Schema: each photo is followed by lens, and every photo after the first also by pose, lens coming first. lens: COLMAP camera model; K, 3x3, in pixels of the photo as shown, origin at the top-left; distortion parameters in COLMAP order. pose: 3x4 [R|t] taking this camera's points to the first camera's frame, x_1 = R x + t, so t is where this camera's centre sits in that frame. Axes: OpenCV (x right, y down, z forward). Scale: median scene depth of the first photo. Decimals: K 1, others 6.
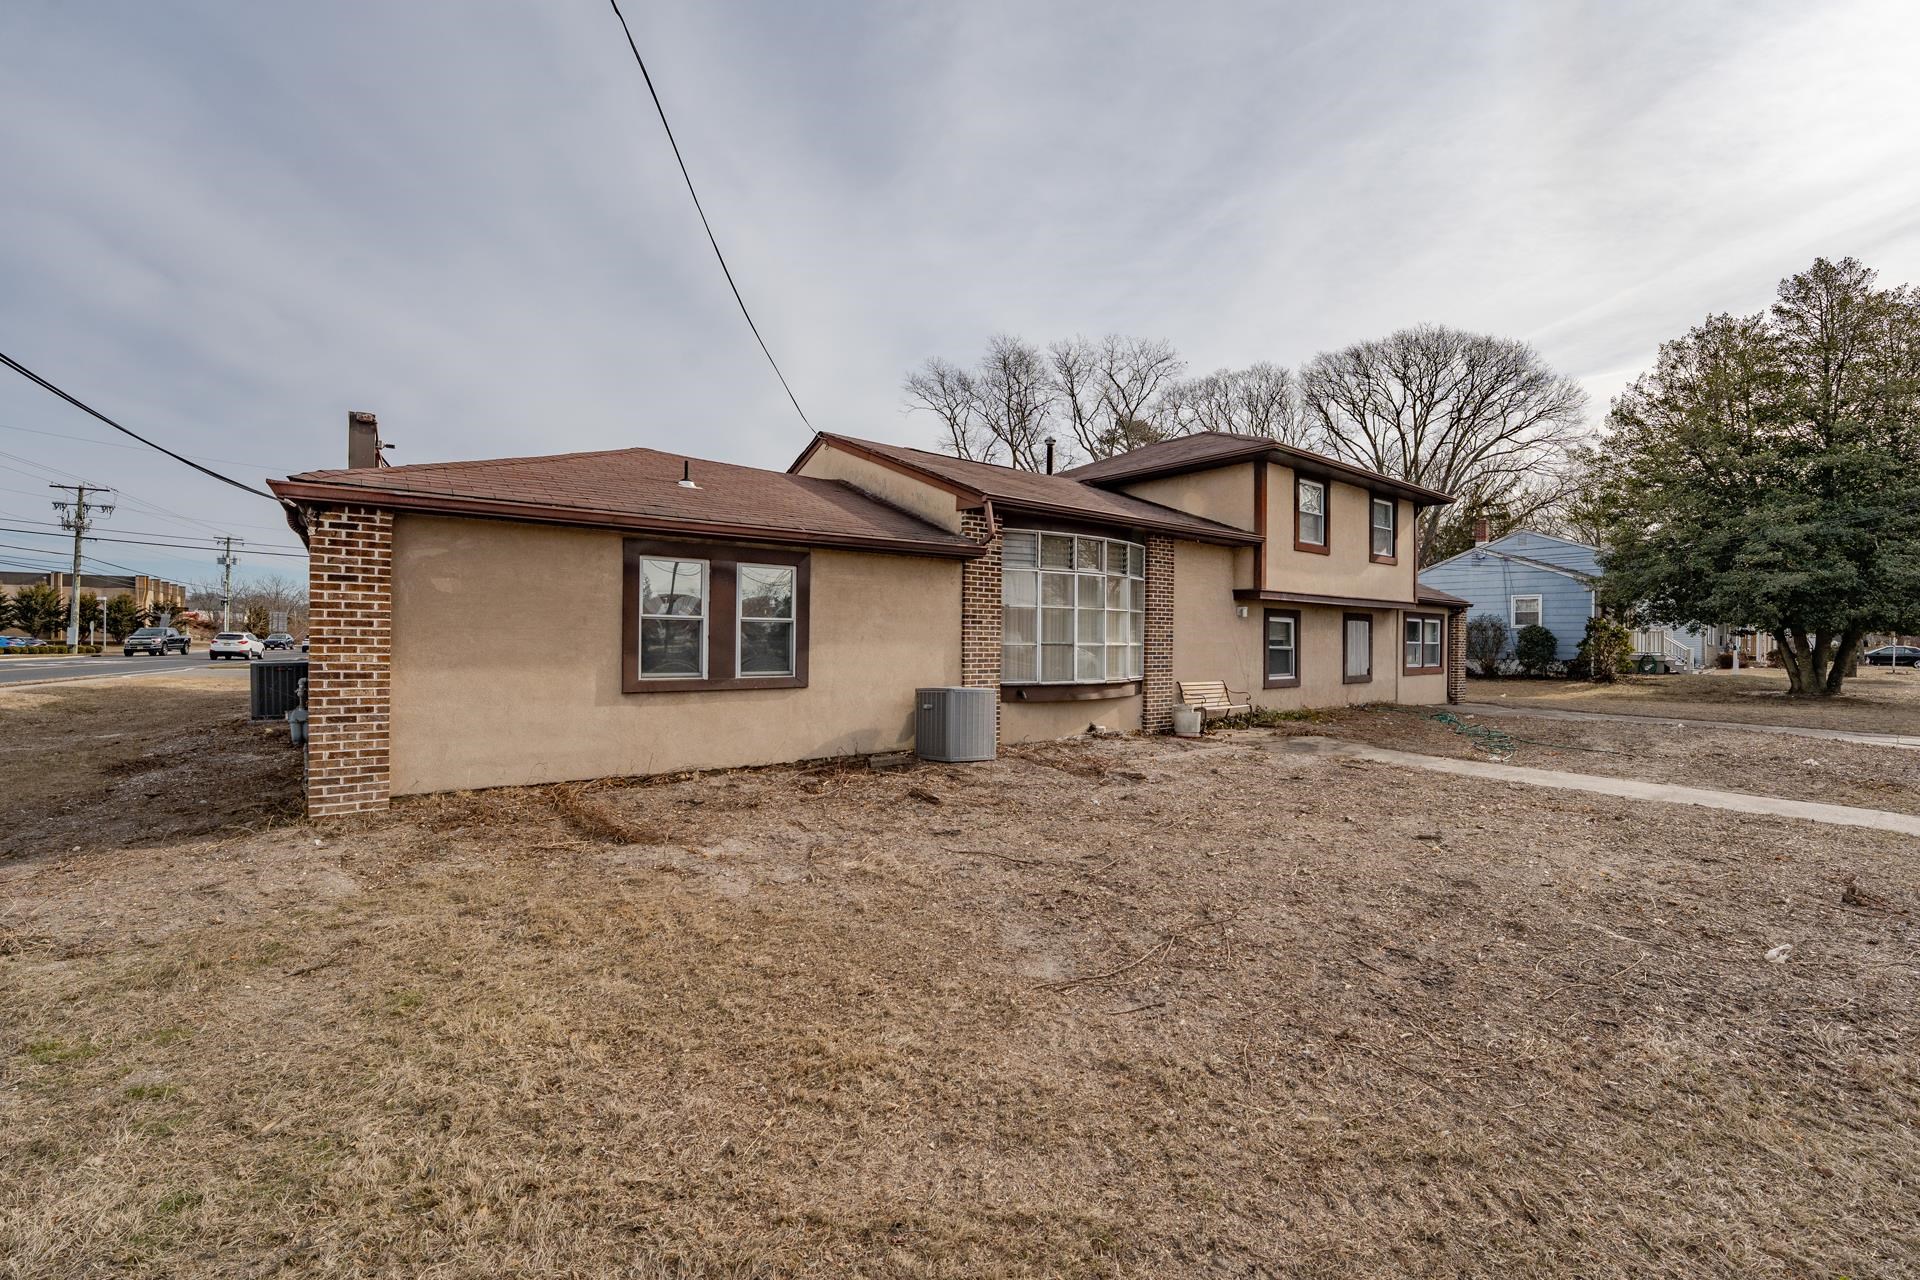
lens RADIAL K [[778.9, 0, 960.0], [0, 778.9, 640.0], [0, 0, 1]] dist [-0.033663, 0.005413]
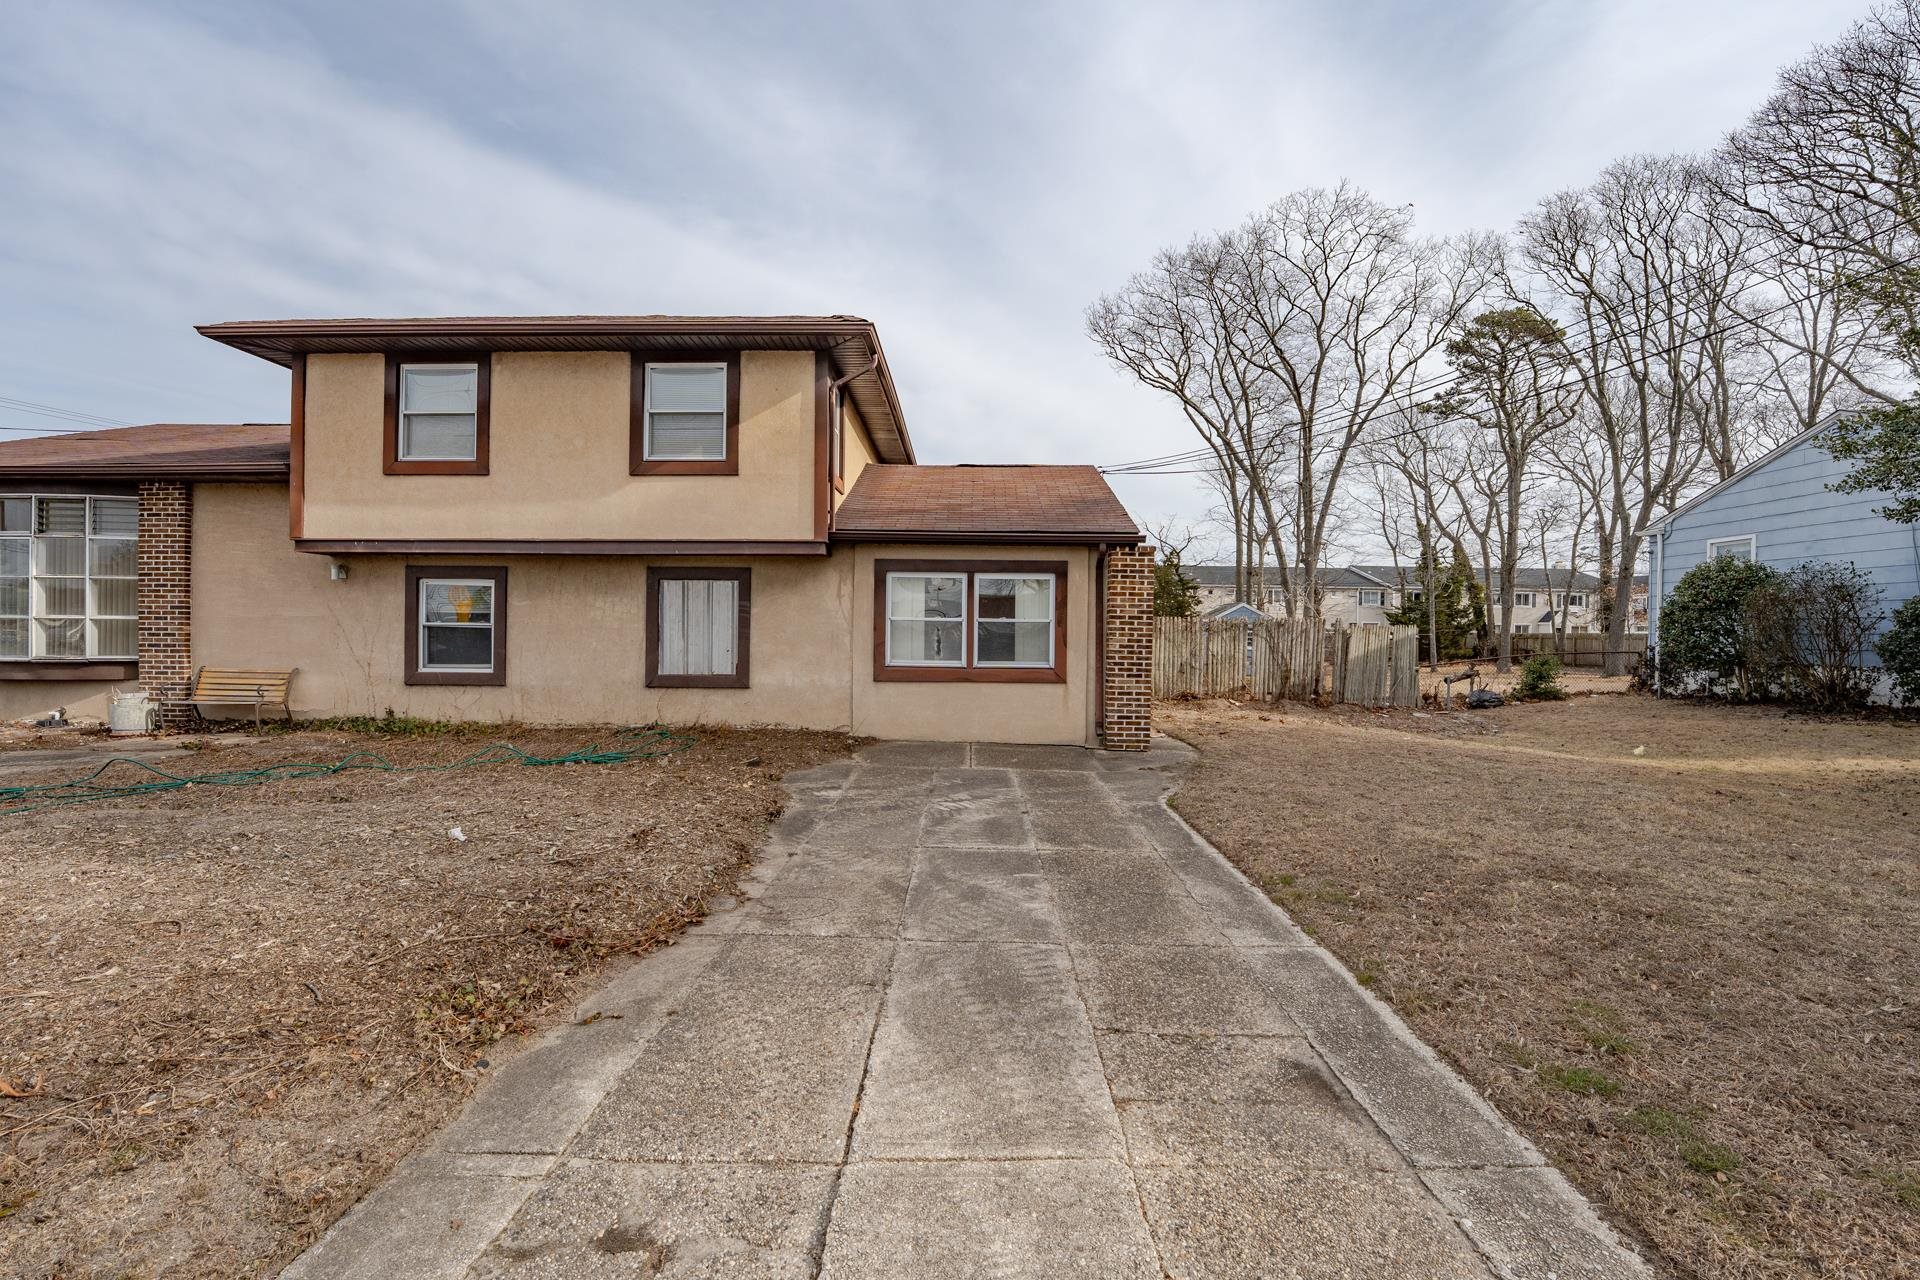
lens RADIAL K [[778.9, 0, 960.0], [0, 778.9, 640.0], [0, 0, 1]] dist [-0.033663, 0.005413]
pose [[0.785530, 0.007642, -0.618776, 1.916090], [-0.003317, 0.999961, 0.008139, 0.026841], [0.618814, -0.004341, 0.785525, 1.246955]]
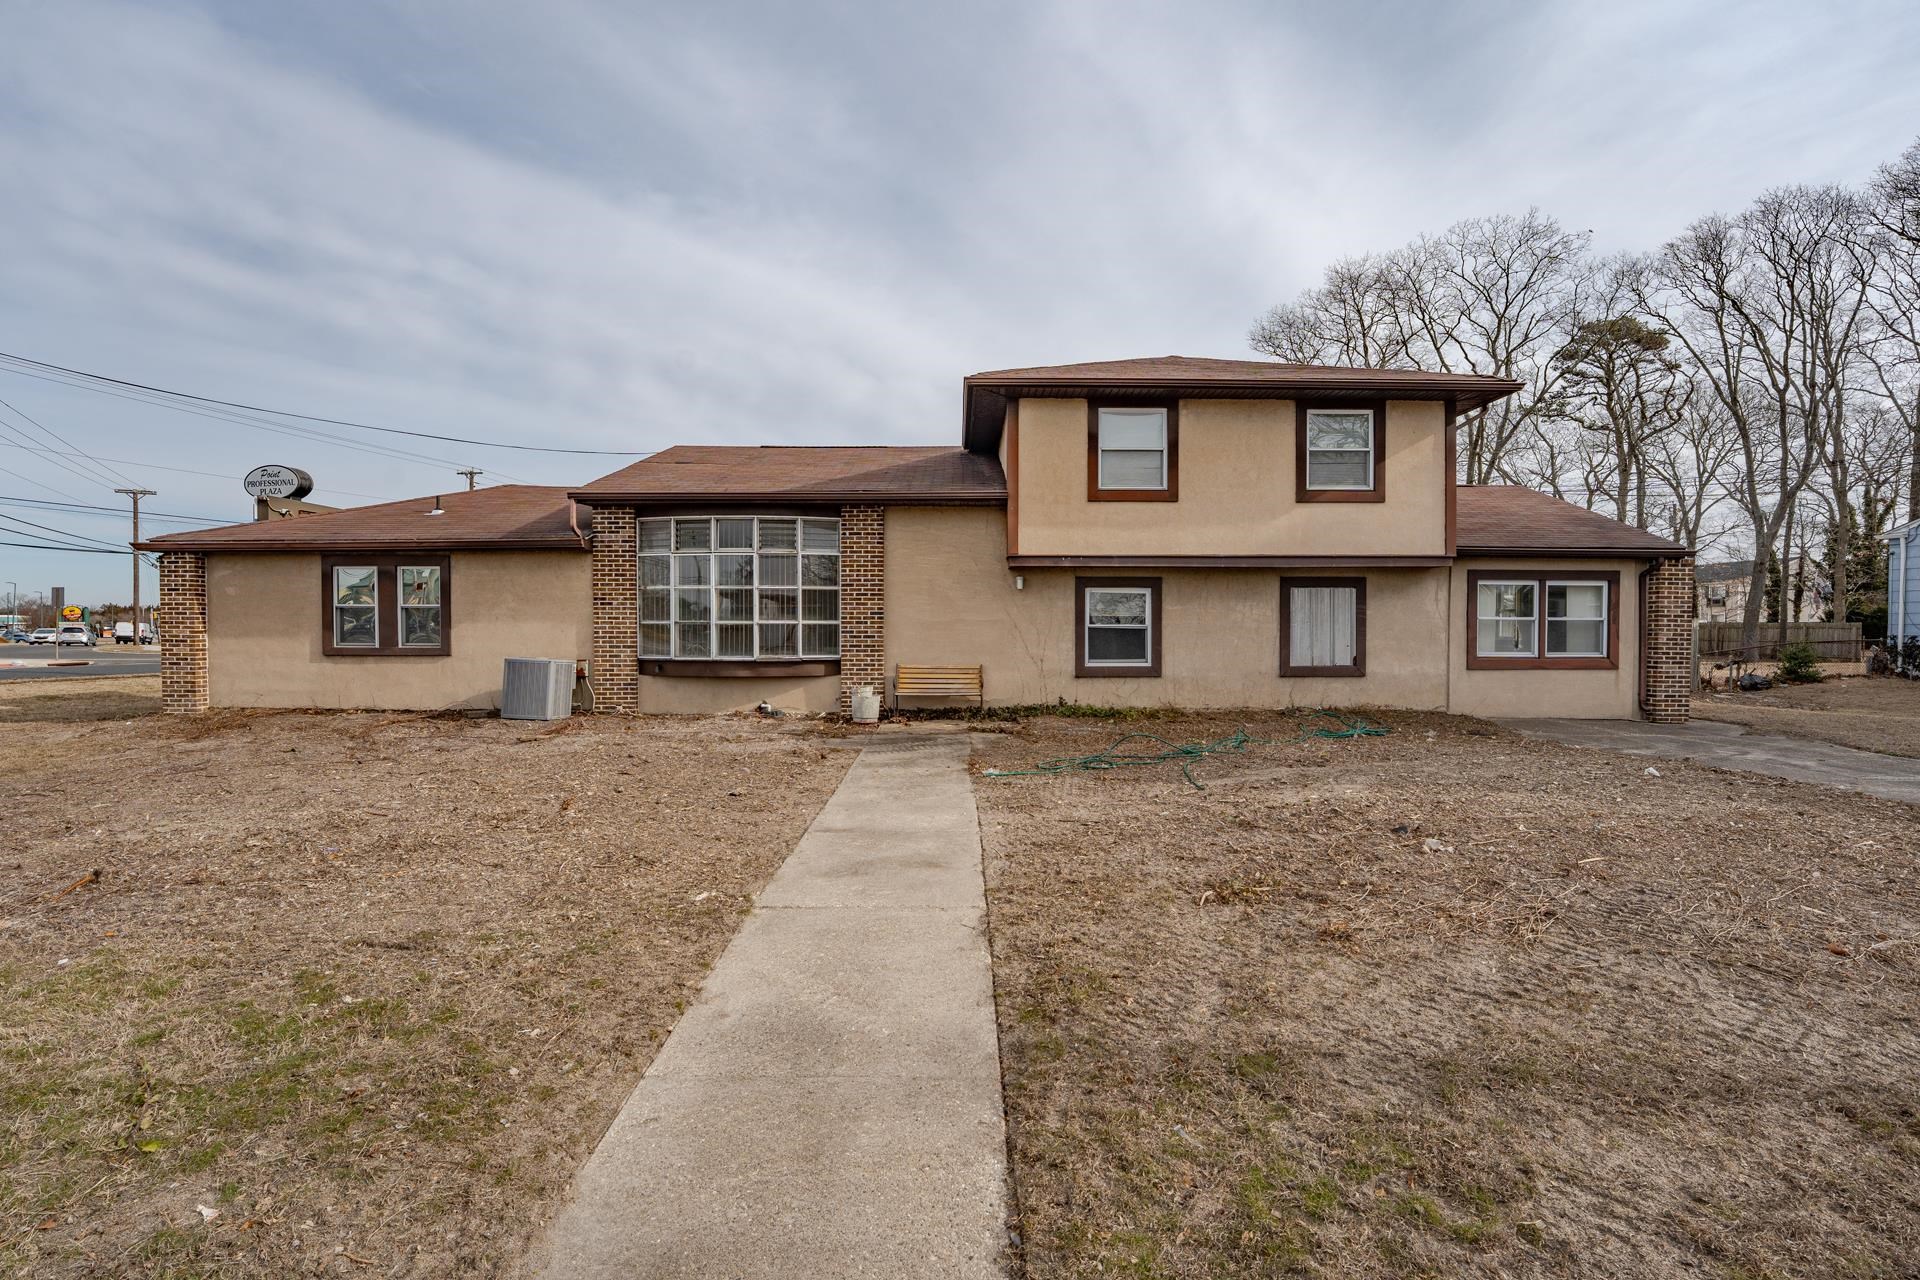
lens RADIAL K [[778.9, 0, 960.0], [0, 778.9, 640.0], [0, 0, 1]] dist [-0.033663, 0.005413]
pose [[0.792985, 0.004278, -0.609226, 1.271693], [0.005814, 0.999877, 0.014588, 0.019152], [0.609213, -0.015110, 0.792862, 0.465330]]
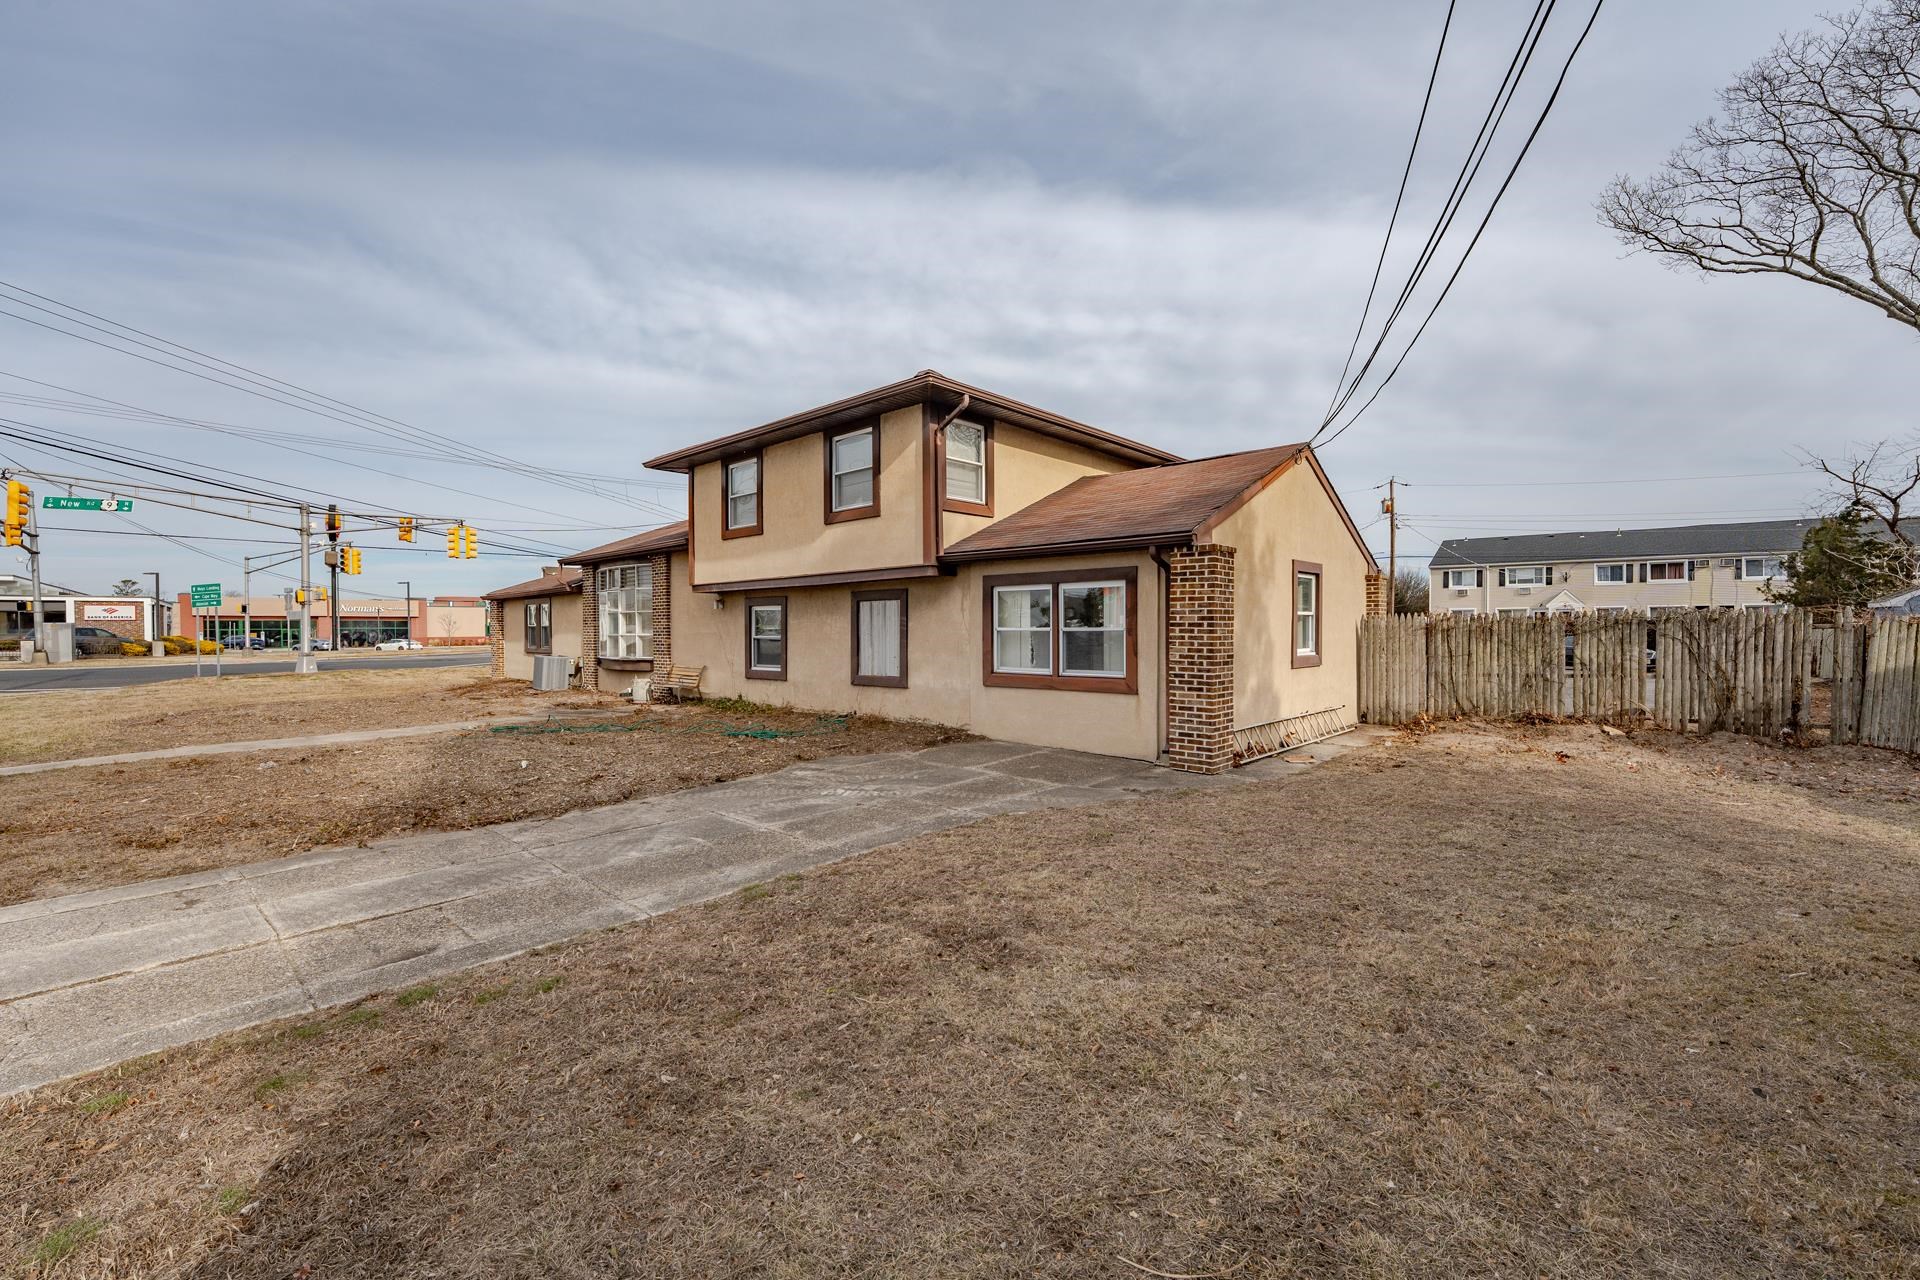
lens RADIAL K [[783.5, 0, 974.0], [0, 783.5, 636.7], [0, 0, 1]] dist [-0.018199, -0.000066]
pose [[0.186472, 0.004017, -0.982452, 2.334932], [0.012713, 0.999898, 0.006502, 0.009380], [0.982378, -0.013703, 0.186402, 1.776767]]
